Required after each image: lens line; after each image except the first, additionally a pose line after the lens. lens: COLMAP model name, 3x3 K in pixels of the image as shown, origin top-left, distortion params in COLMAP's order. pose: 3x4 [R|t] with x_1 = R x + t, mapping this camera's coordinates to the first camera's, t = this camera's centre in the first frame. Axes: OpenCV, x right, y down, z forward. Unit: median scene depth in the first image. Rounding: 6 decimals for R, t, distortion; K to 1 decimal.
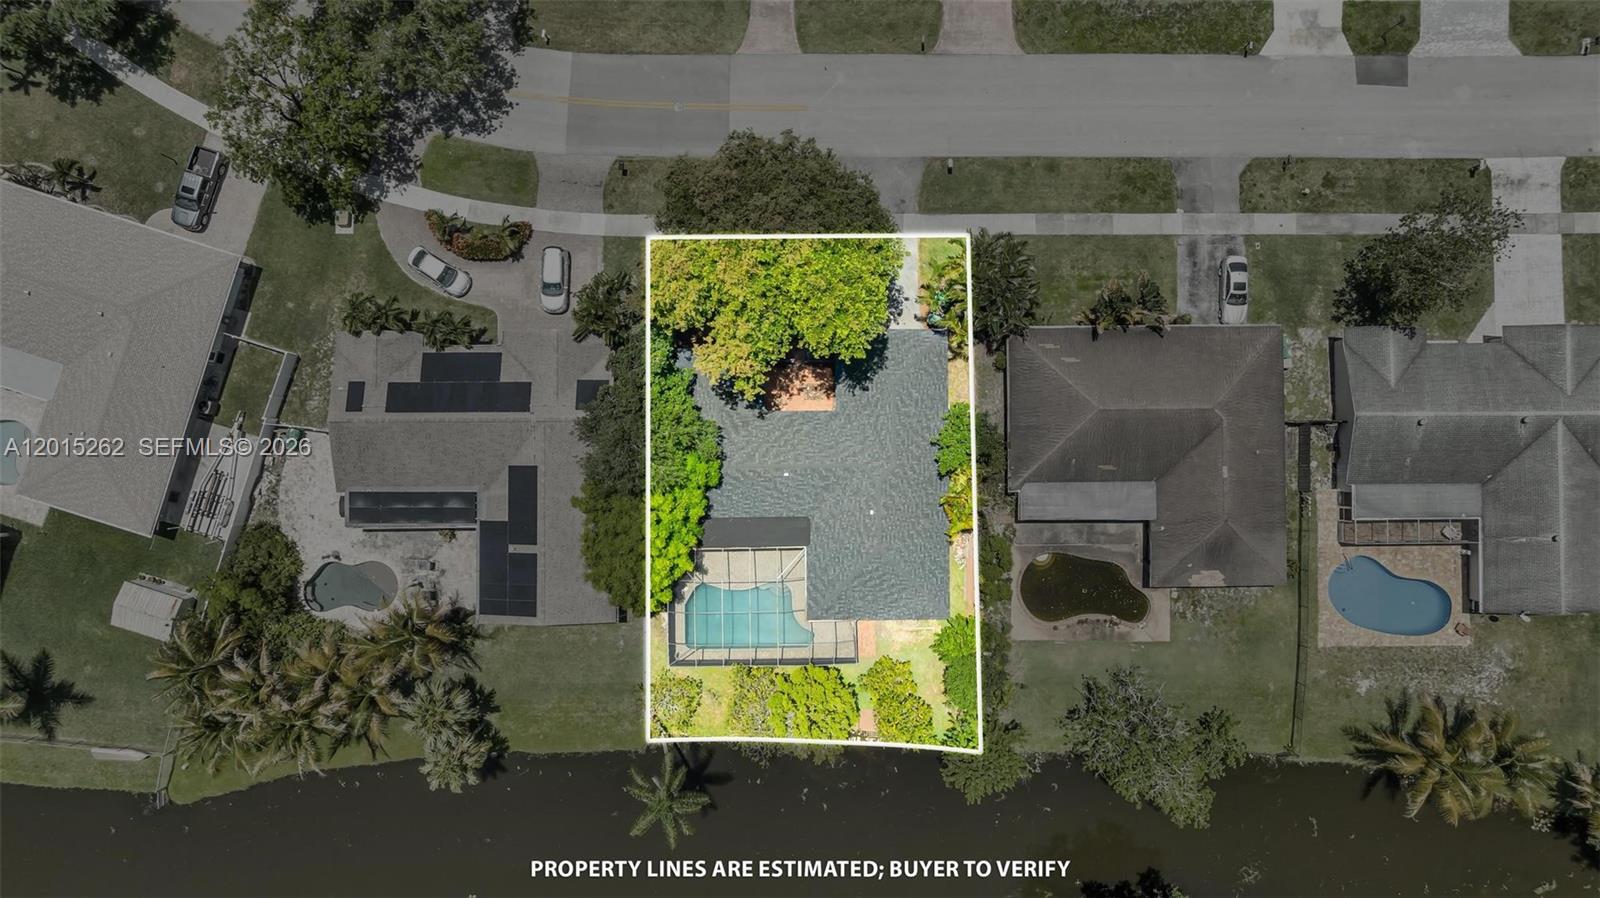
lens RADIAL K [[1107.6, 0, 806.7], [0, 1107.6, 446.1], [0, 0, 1]] dist [-0.072529, 0.067731]
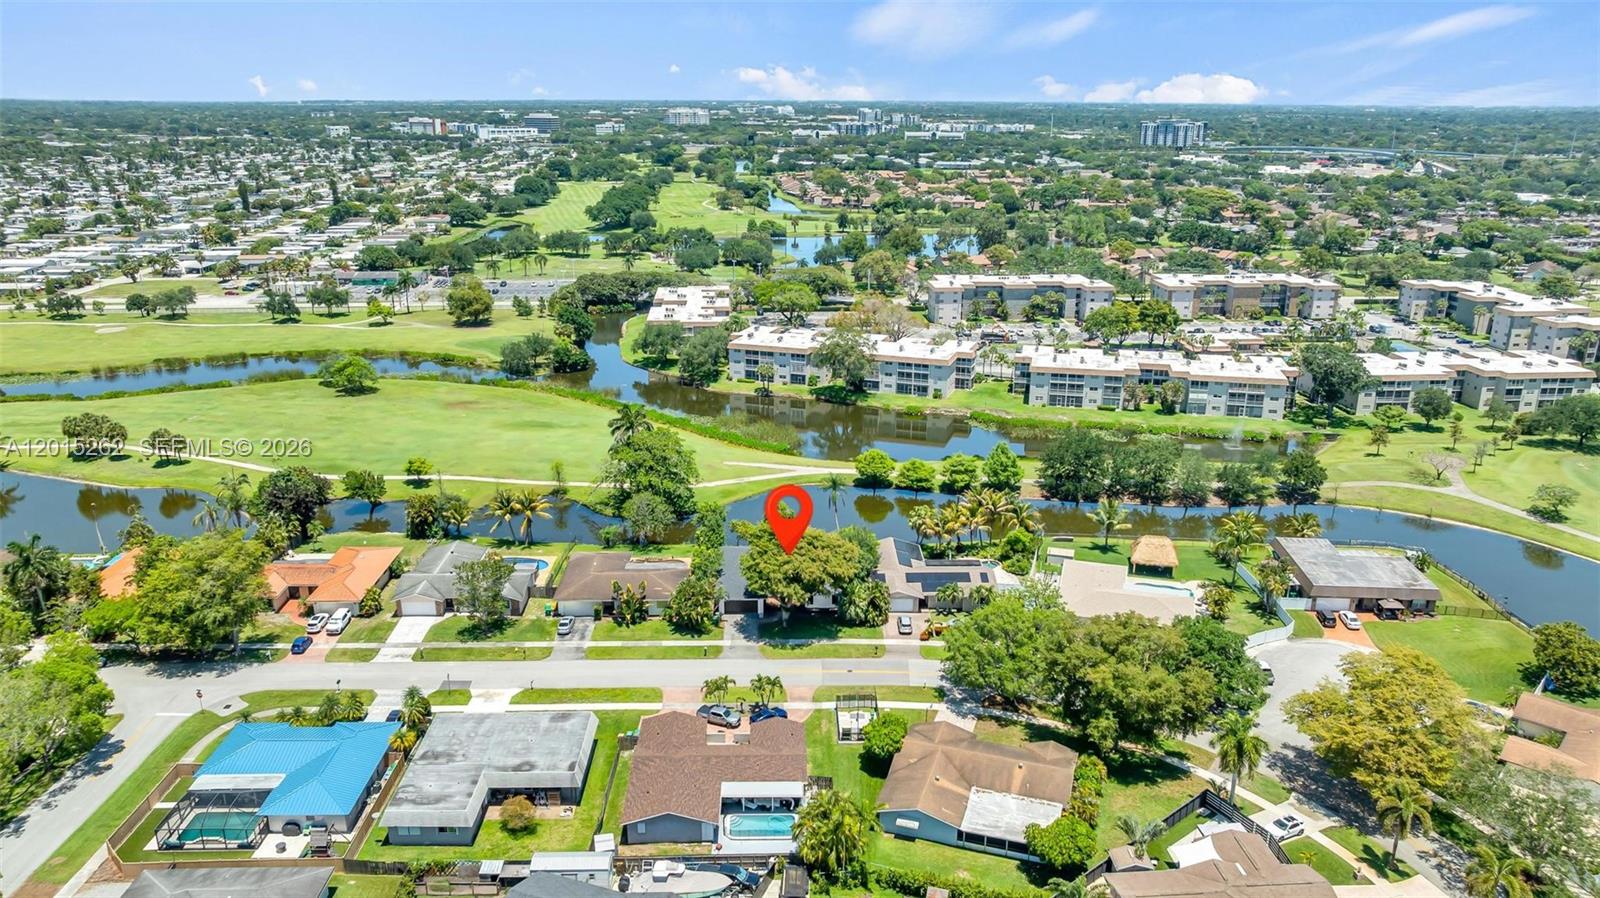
lens RADIAL K [[1123.3, 0, 807.2], [0, 1123.3, 443.7], [0, 0, 1]] dist [-0.020156, 0.003522]
pose [[-0.999210, -0.028786, -0.027417, 0.018743], [-0.018442, -0.275300, 0.961181, -2.040335], [-0.035217, 0.960927, 0.274552, 0.113616]]
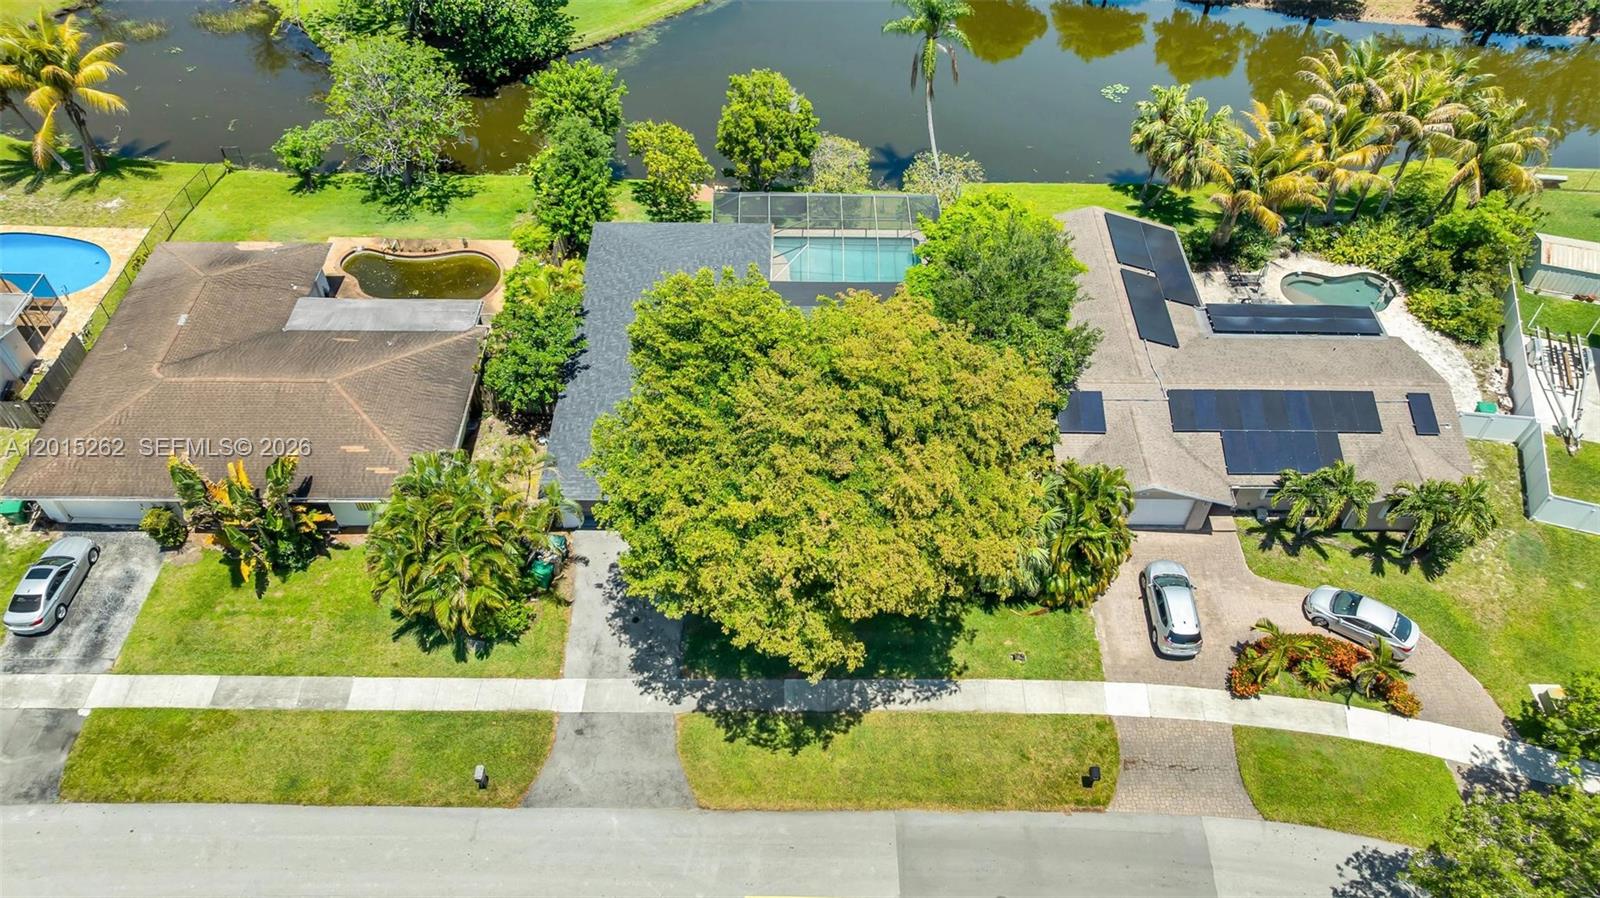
lens RADIAL K [[1123.3, 0, 807.2], [0, 1123.3, 443.7], [0, 0, 1]] dist [-0.020156, 0.003522]
pose [[-0.999037, -0.034048, -0.027668, -0.005732], [0.005422, -0.721640, 0.692248, -0.514749], [-0.043536, 0.691431, 0.721129, 0.492780]]
